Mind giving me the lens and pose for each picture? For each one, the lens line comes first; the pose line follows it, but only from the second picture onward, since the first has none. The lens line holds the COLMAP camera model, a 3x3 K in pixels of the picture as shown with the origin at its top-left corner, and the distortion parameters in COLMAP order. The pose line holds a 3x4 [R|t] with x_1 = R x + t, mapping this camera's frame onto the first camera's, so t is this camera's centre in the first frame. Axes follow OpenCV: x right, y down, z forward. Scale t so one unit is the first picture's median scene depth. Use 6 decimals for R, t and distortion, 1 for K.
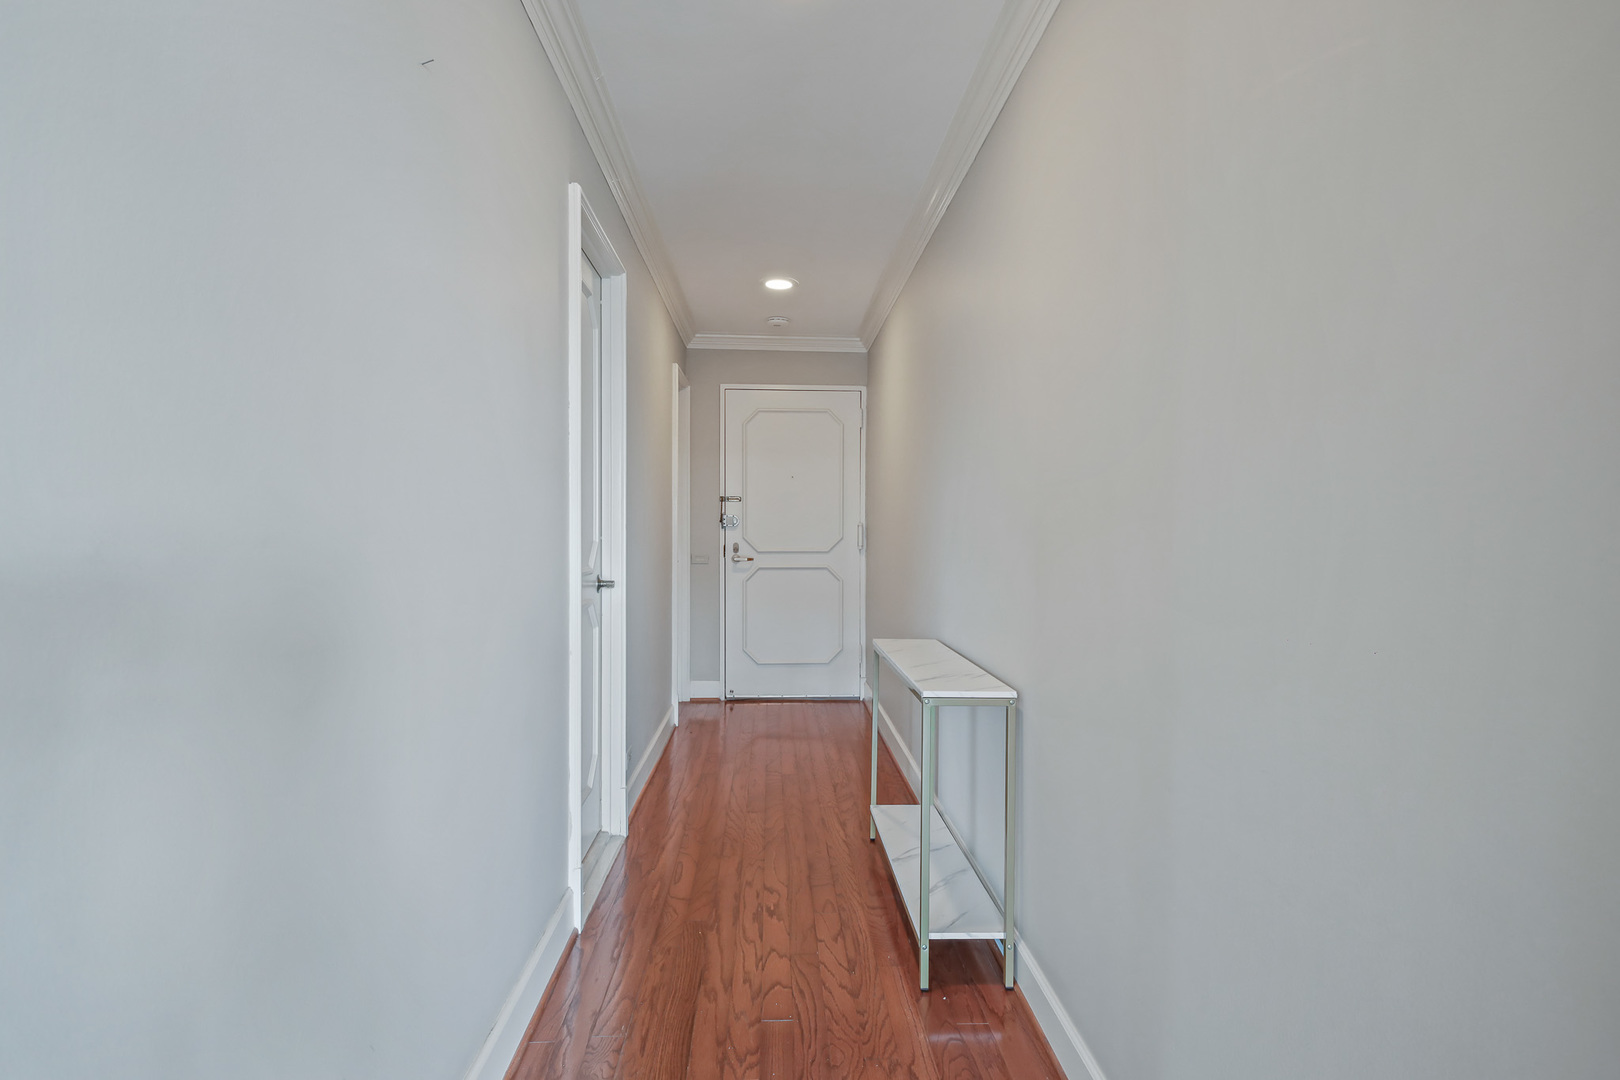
lens RADIAL K [[789.2, 0, 810.7], [0, 789.2, 537.0], [0, 0, 1]] dist [0.001752, -0.001639]
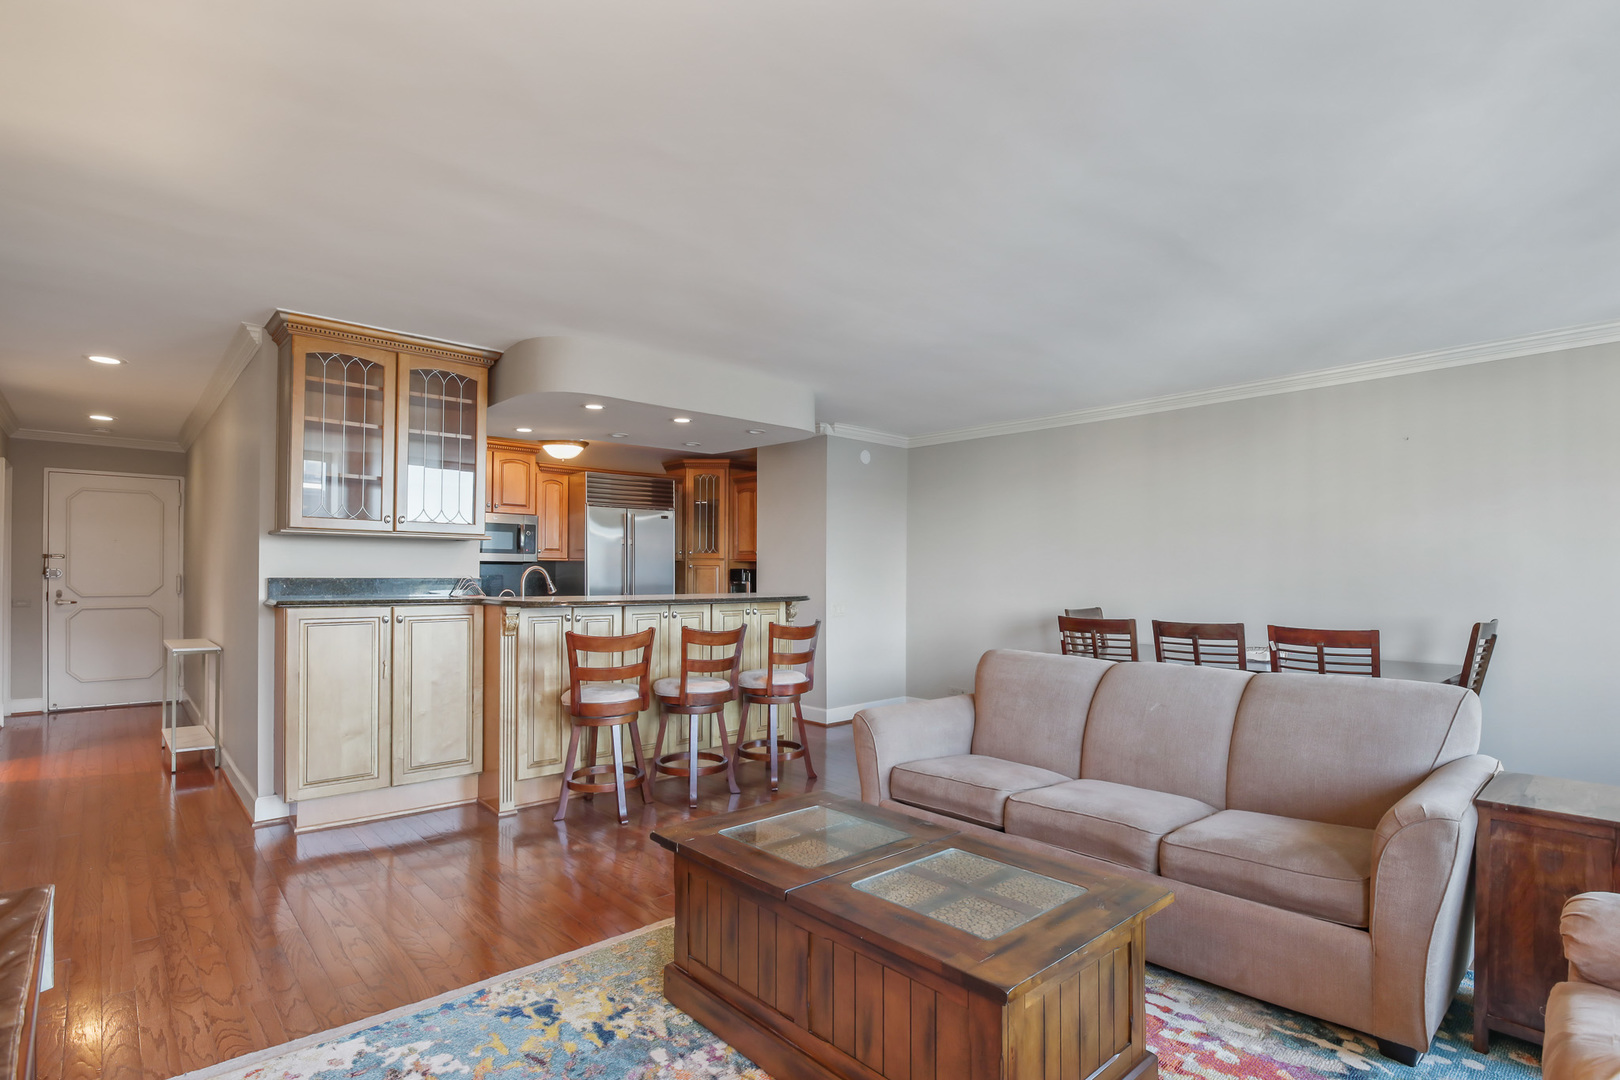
lens RADIAL K [[789.2, 0, 766.3], [0, 789.2, 574.7], [0, 0, 1]] dist [0.001752, -0.001639]
pose [[0.797158, -0.001014, 0.603770, 0.048523], [0.007867, 0.999931, -0.008708, 0.002870], [-0.603720, 0.011691, 0.797111, -0.738185]]
